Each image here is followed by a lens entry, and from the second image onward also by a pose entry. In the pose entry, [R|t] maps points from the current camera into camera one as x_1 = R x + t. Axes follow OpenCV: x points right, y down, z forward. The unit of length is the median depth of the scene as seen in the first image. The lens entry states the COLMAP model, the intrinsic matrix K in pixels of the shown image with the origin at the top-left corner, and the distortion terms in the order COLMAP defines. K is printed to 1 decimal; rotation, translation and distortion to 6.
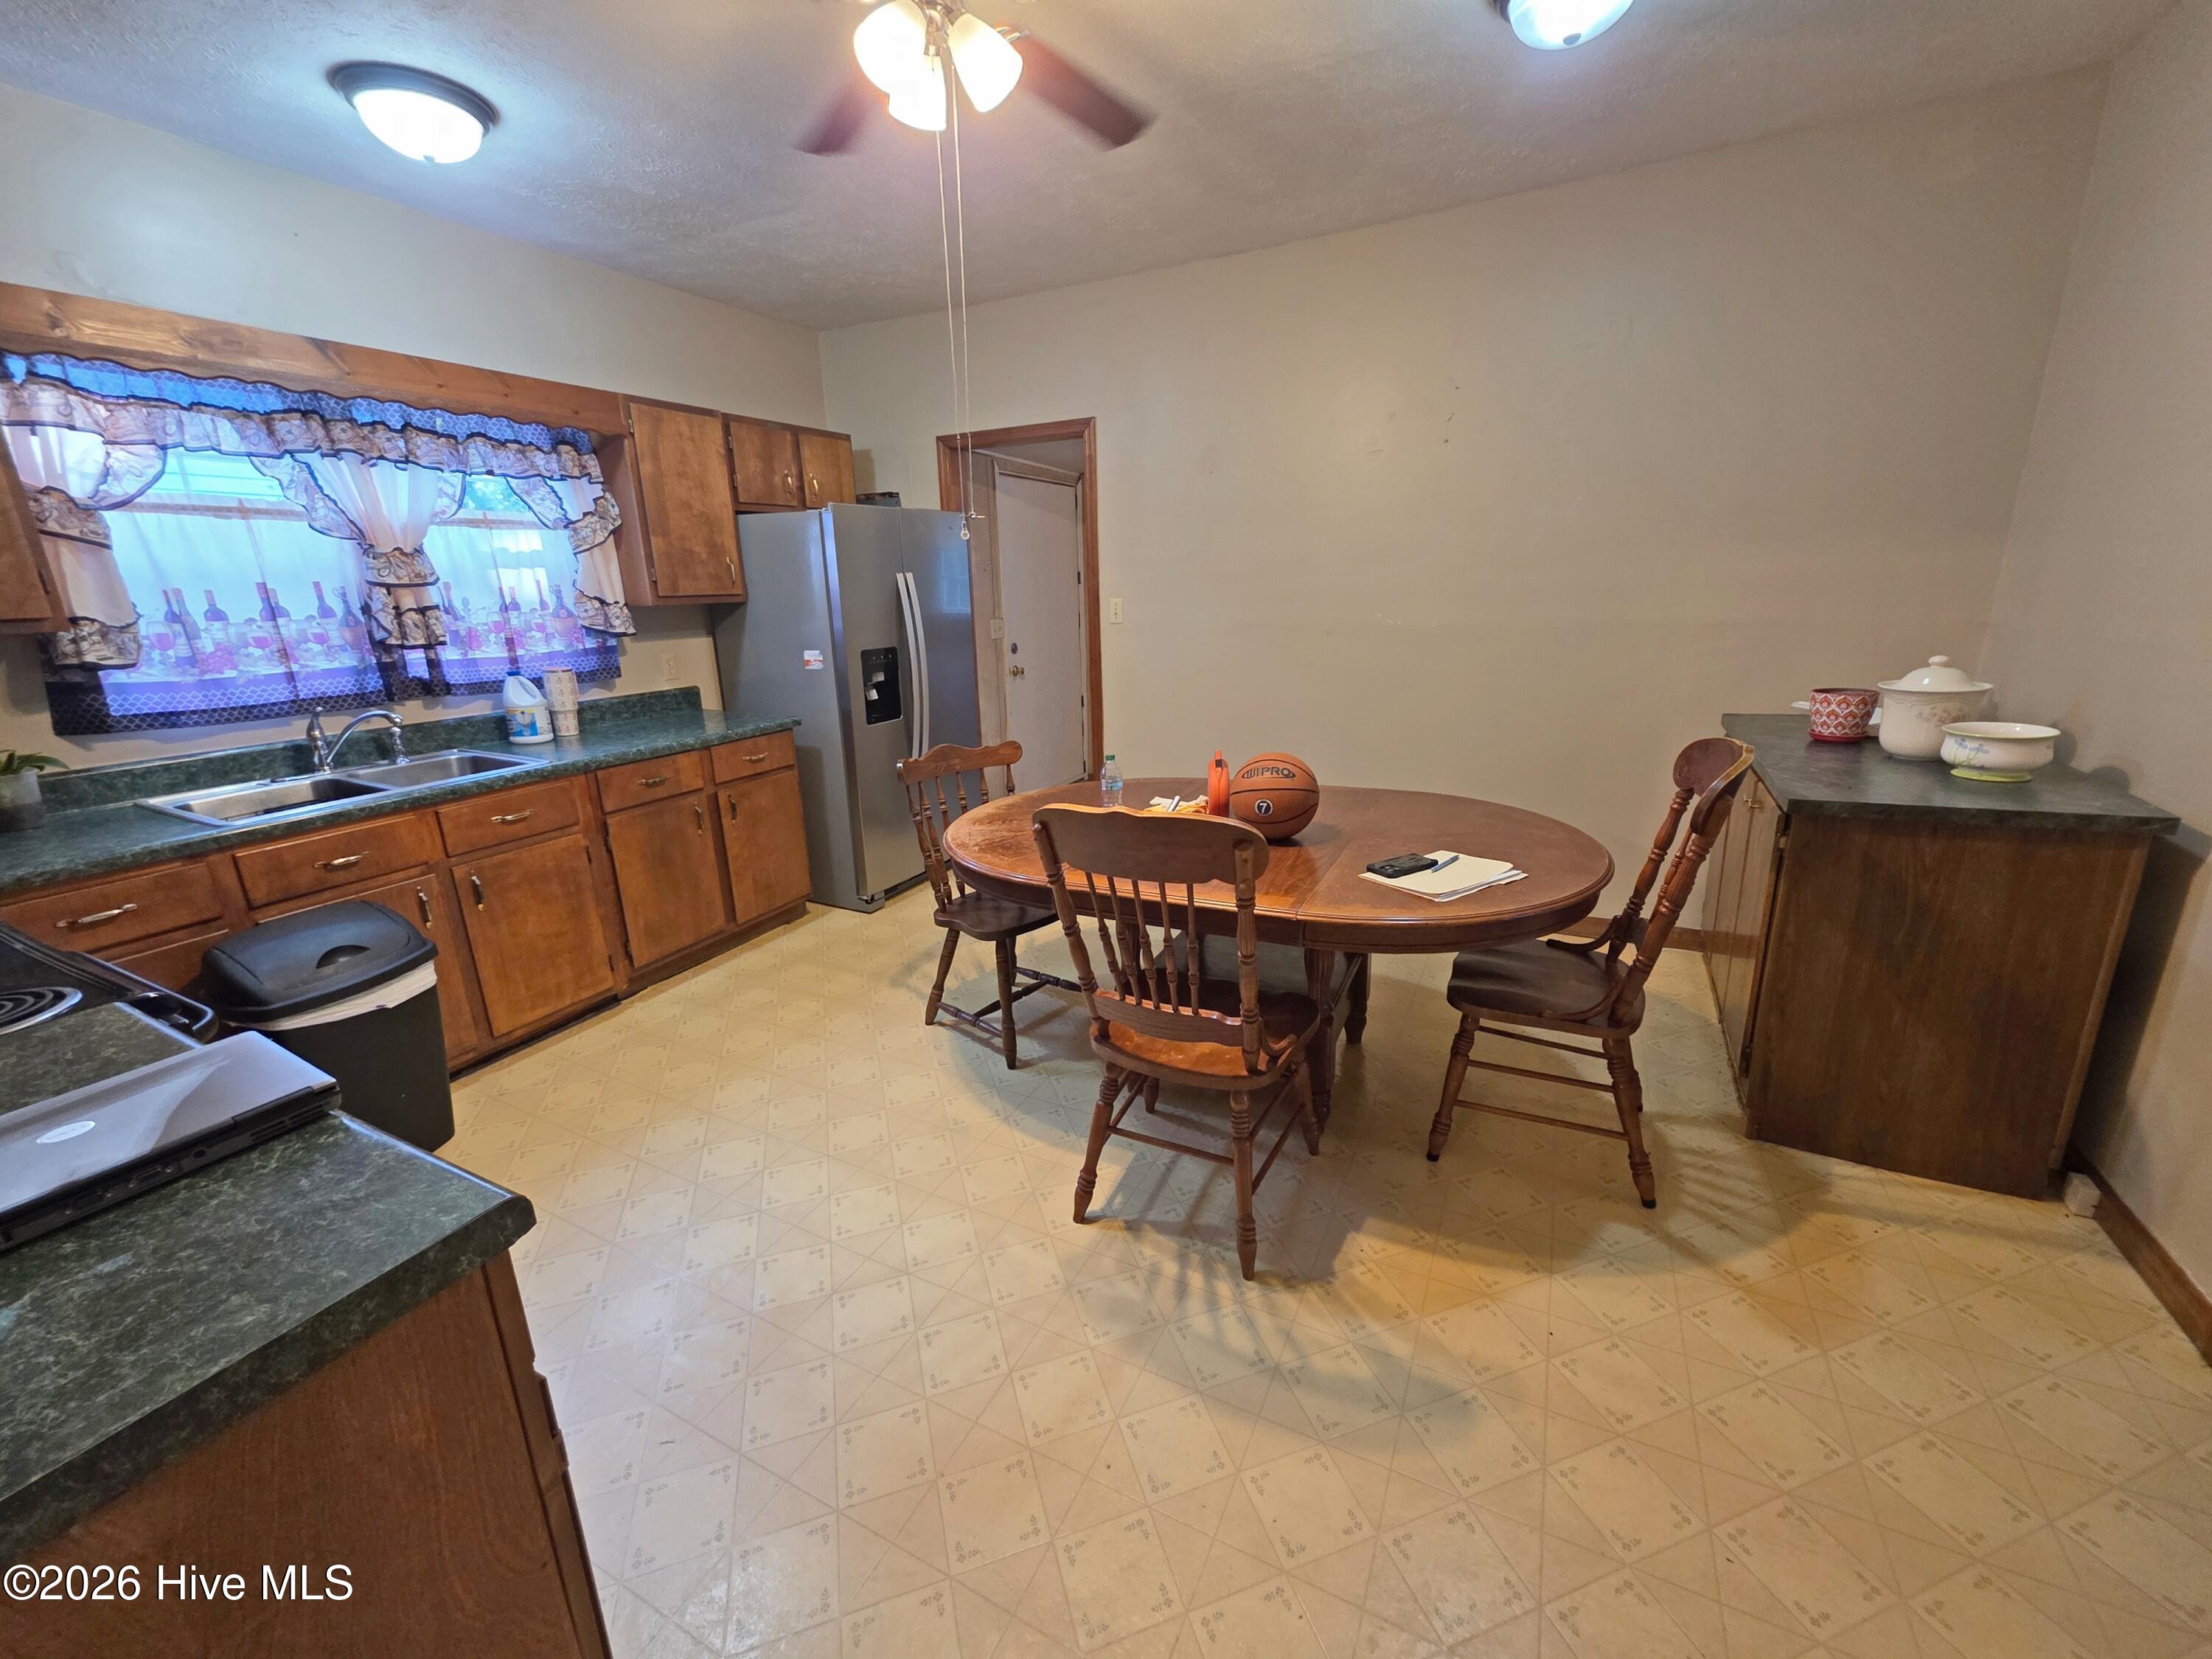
lens RADIAL K [[879.6, 0, 1103.9], [0, 879.6, 818.9], [0, 0, 1]] dist [-0.000882, 0.000045]
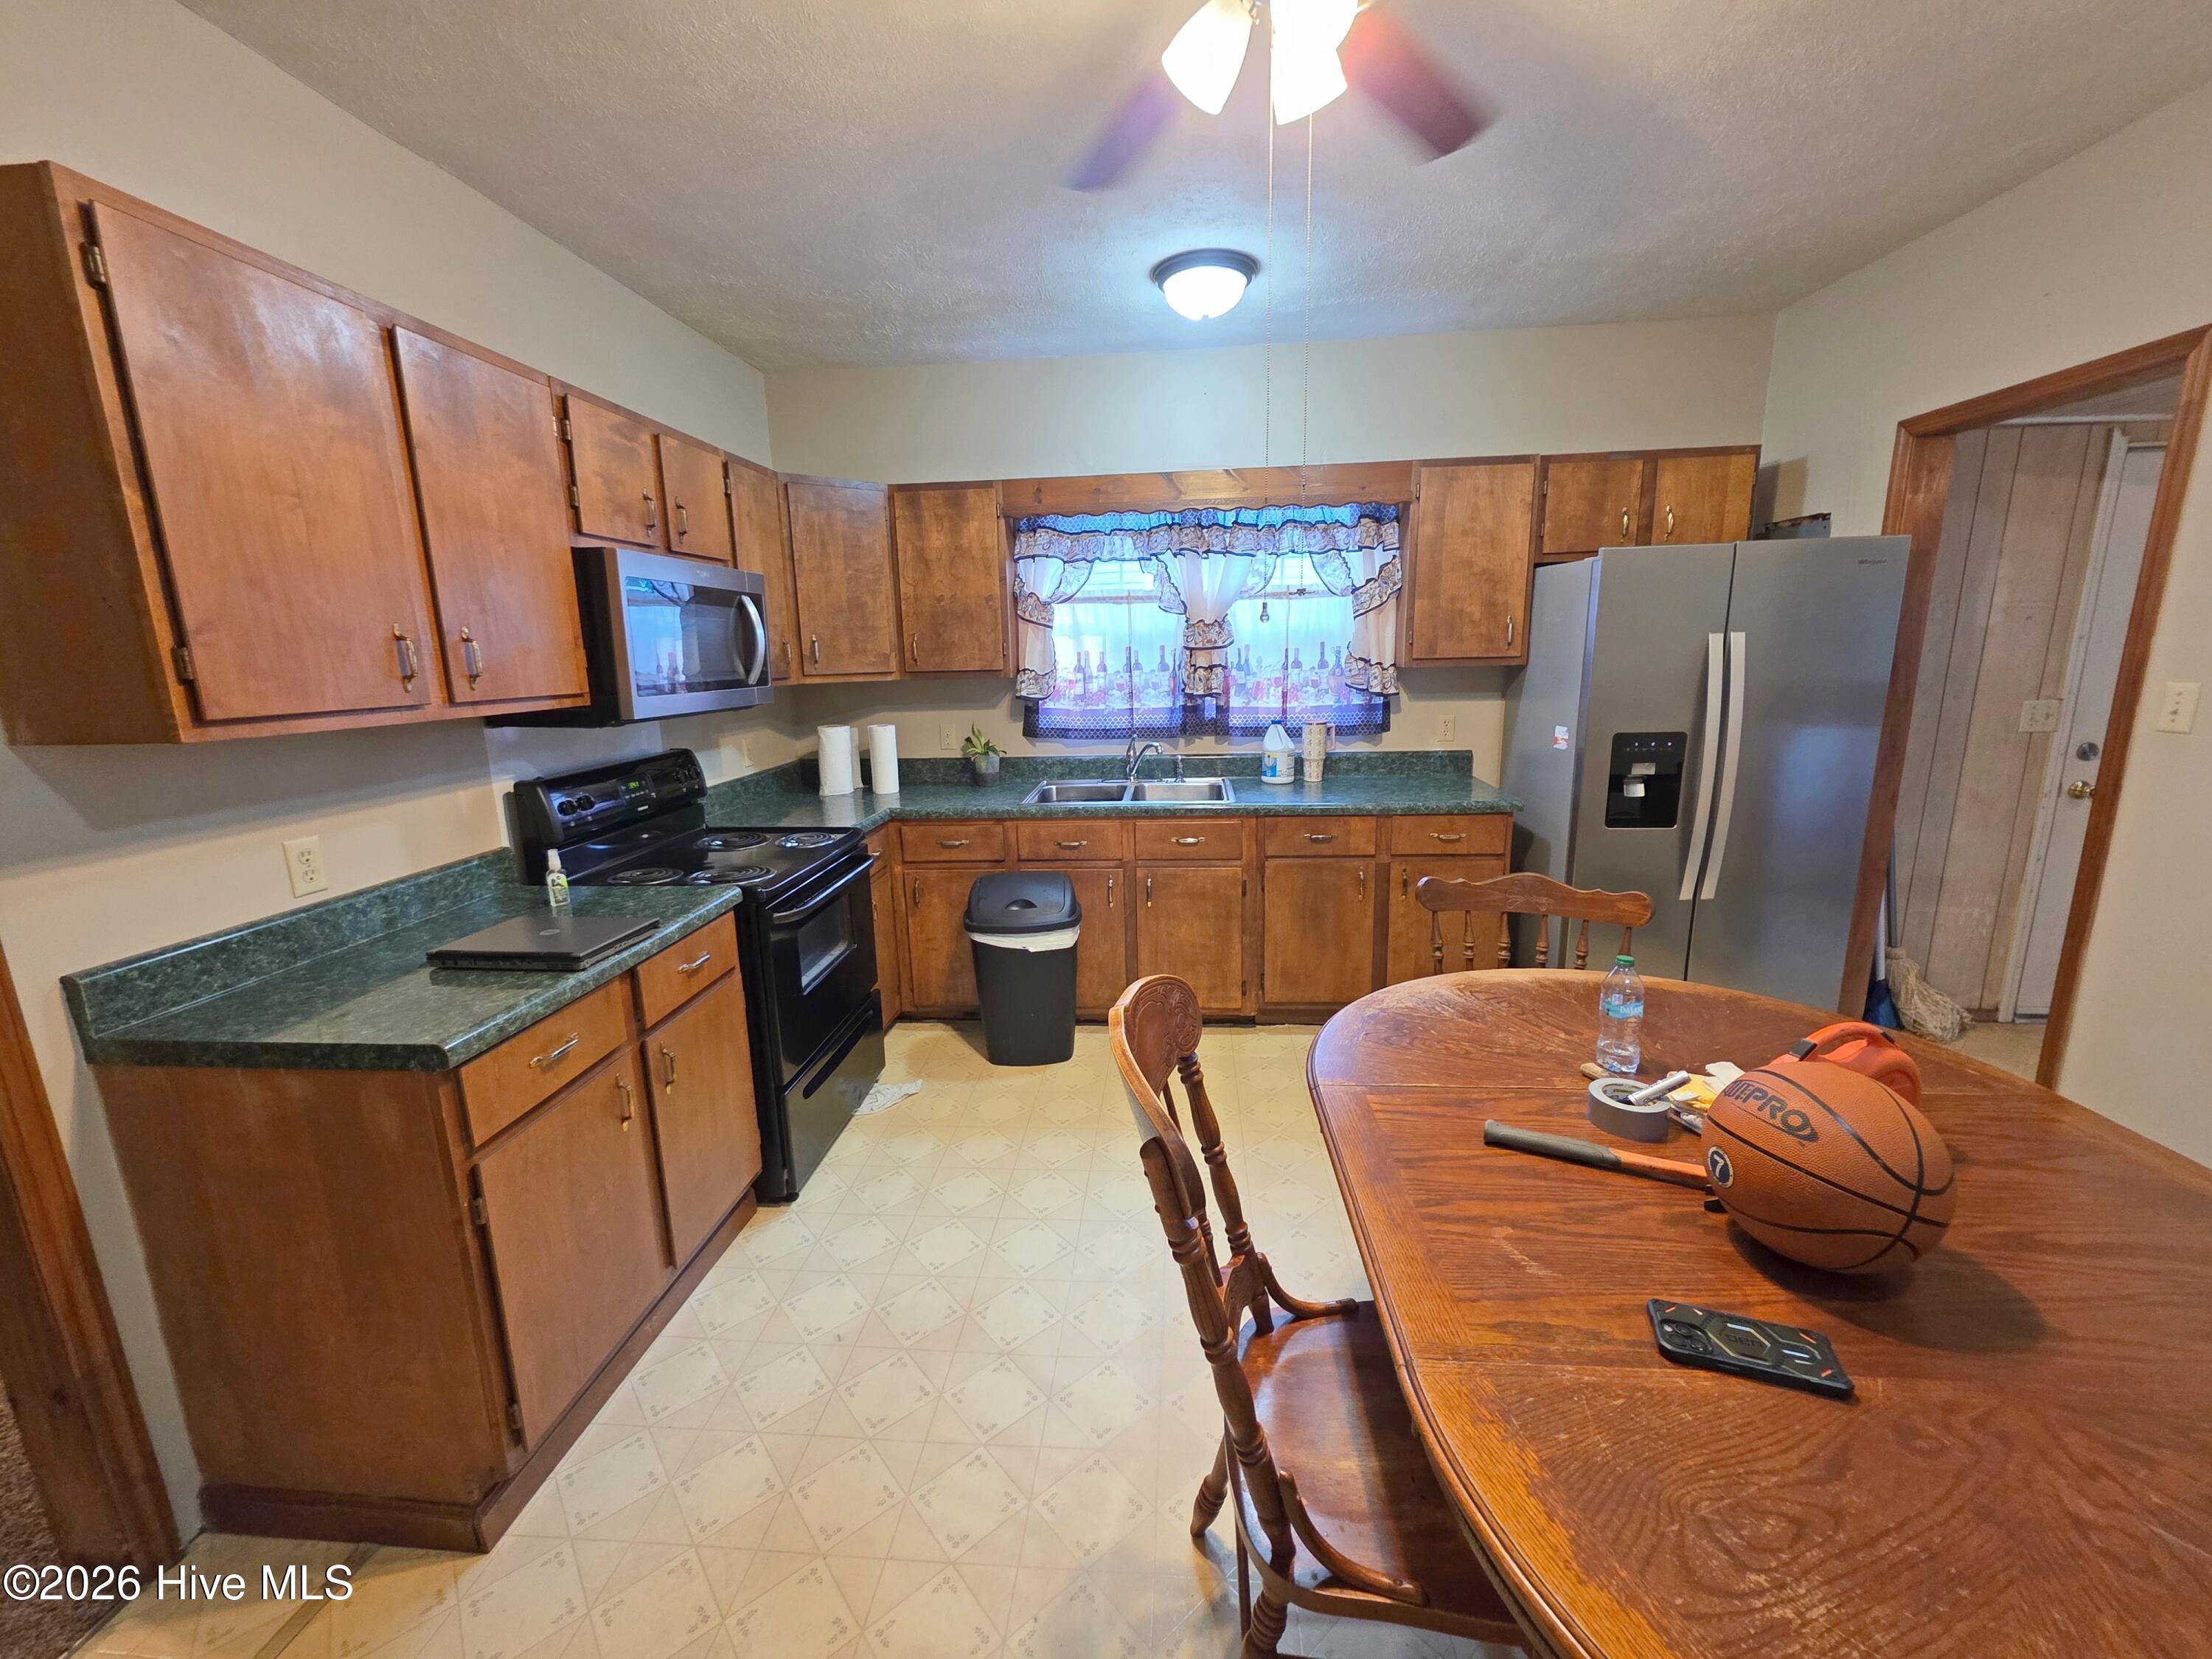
lens RADIAL K [[879.6, 0, 1103.9], [0, 879.6, 818.9], [0, 0, 1]] dist [-0.000882, 0.000045]
pose [[0.374167, 0.194749, -0.906682, 0.318852], [-0.227540, 0.967093, 0.113825, -0.121163], [0.899013, 0.163717, 0.406167, 0.341010]]
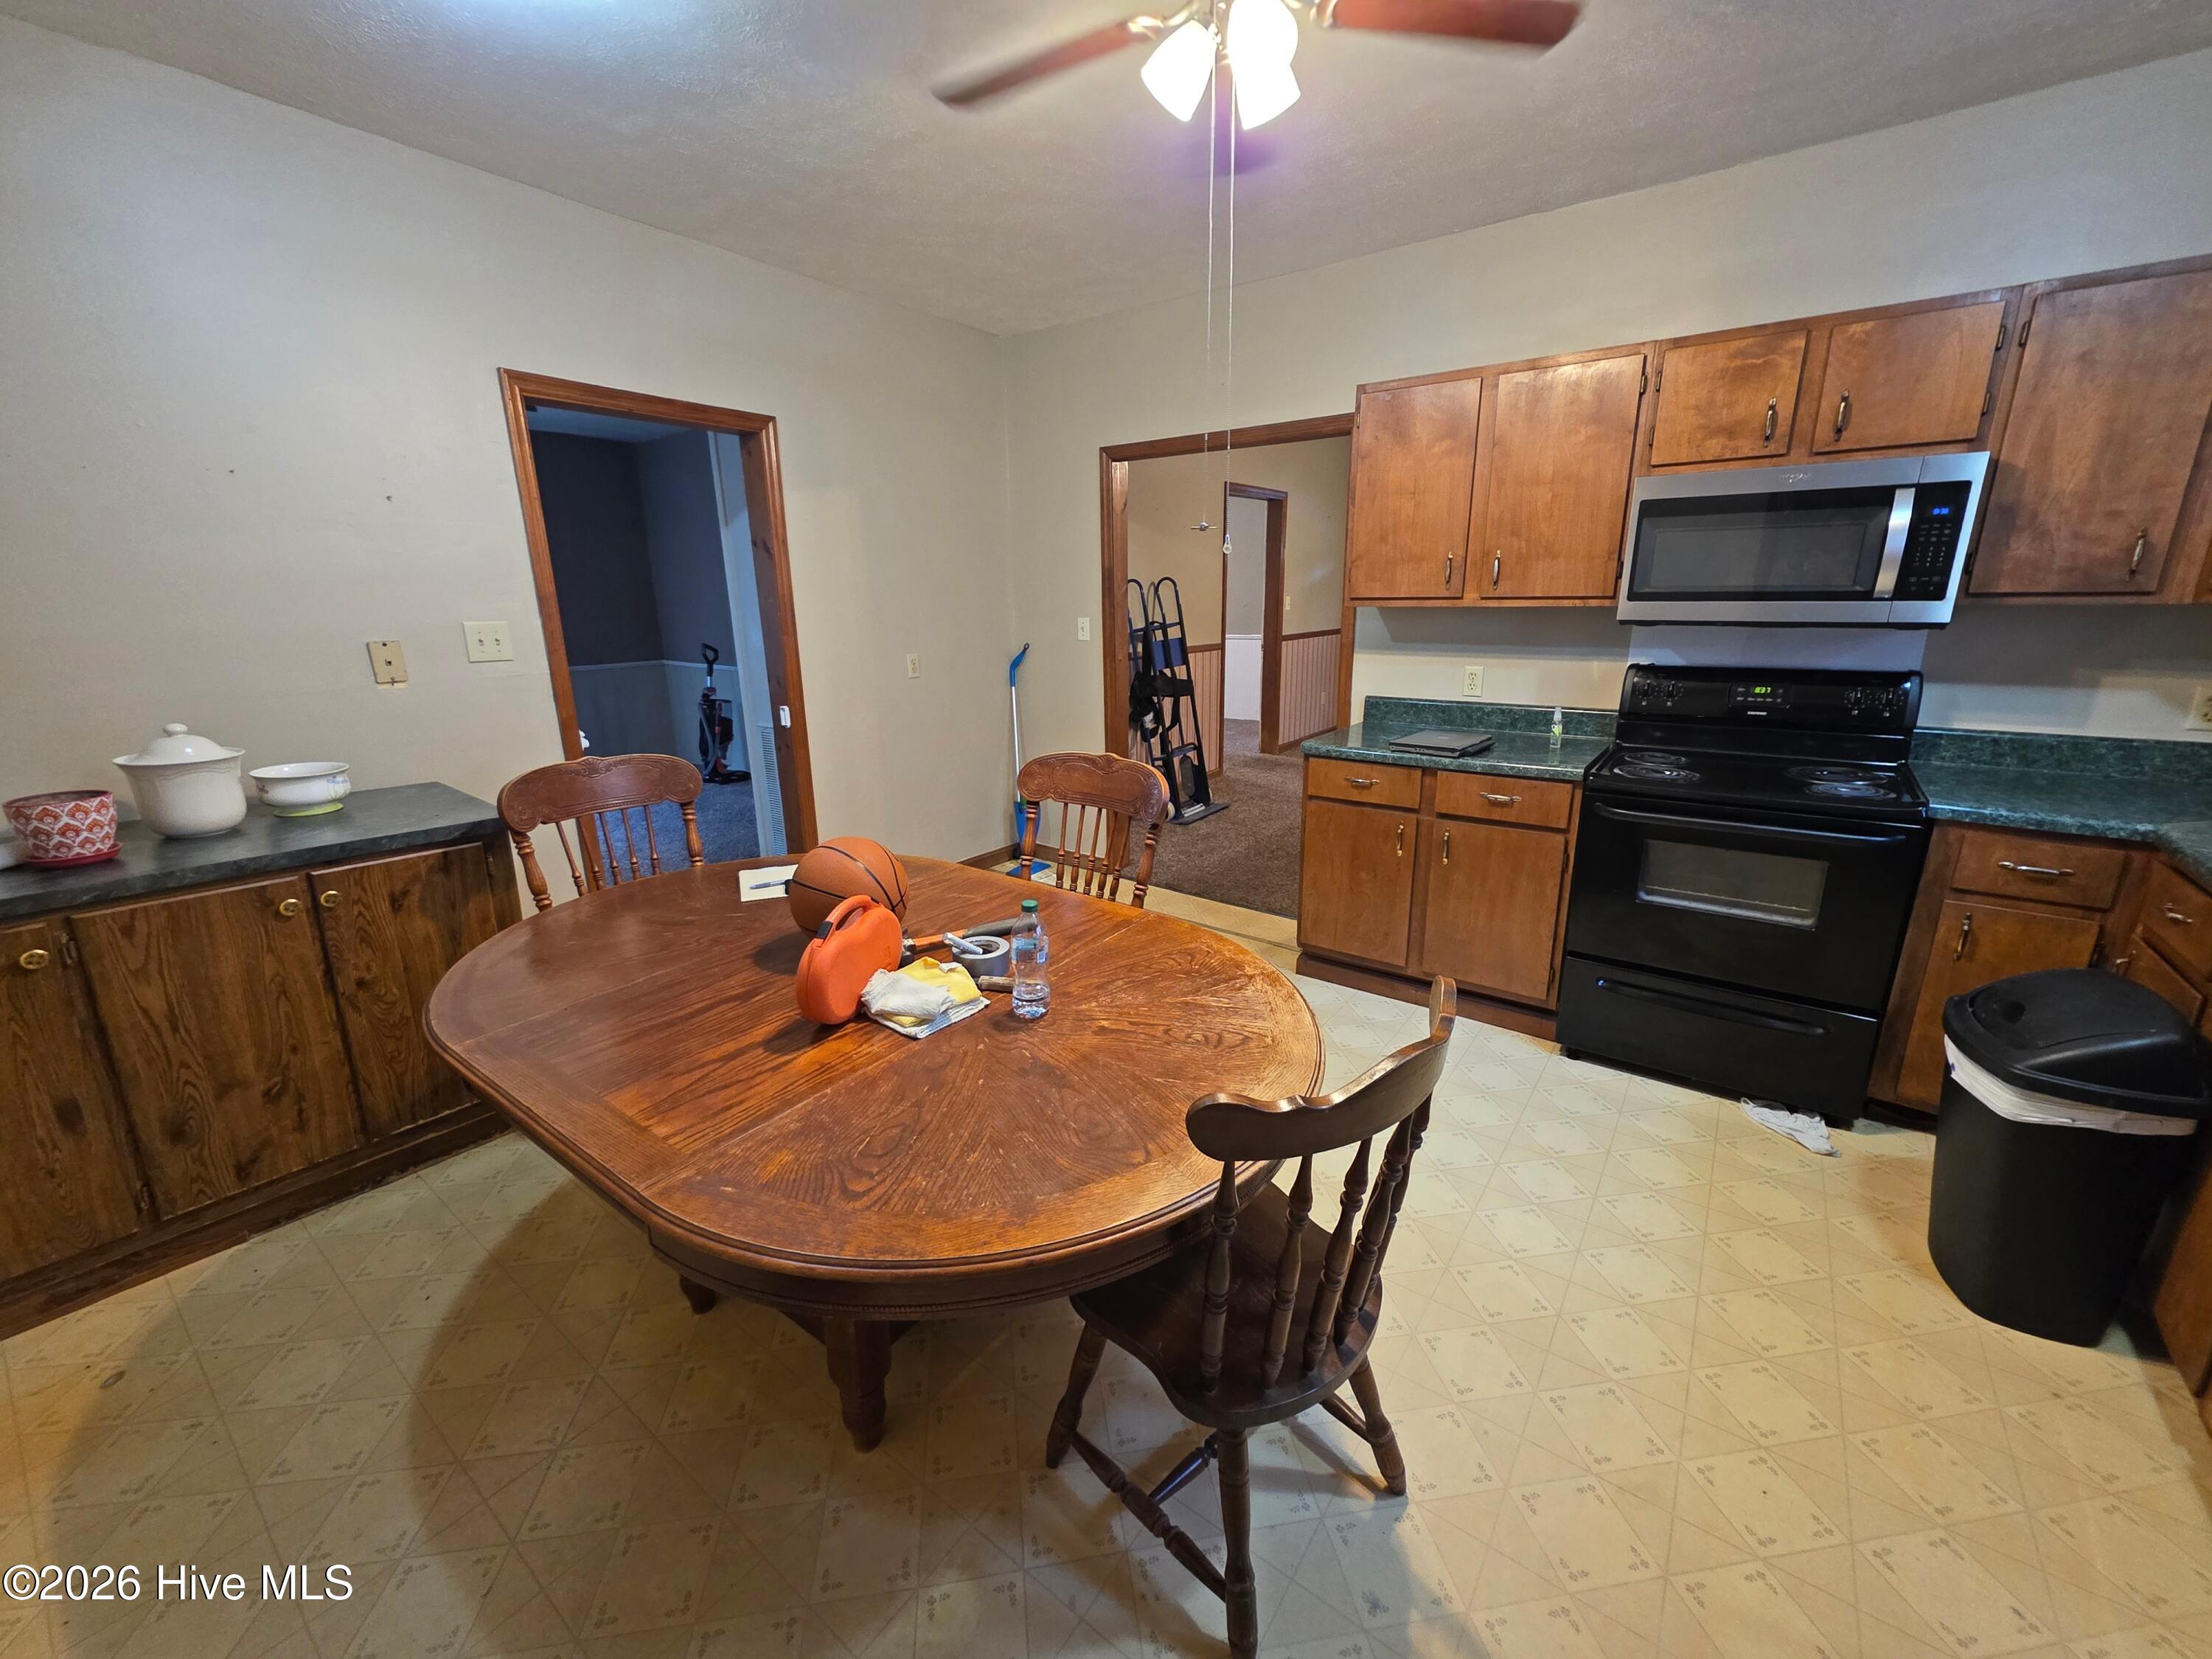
lens RADIAL K [[879.6, 0, 1103.9], [0, 879.6, 818.9], [0, 0, 1]] dist [-0.000882, 0.000045]
pose [[-0.986253, 0.004259, 0.165188, -0.110262], [0.085522, 0.868521, 0.488219, -0.326238], [-0.141390, 0.495634, -0.856945, 1.176207]]
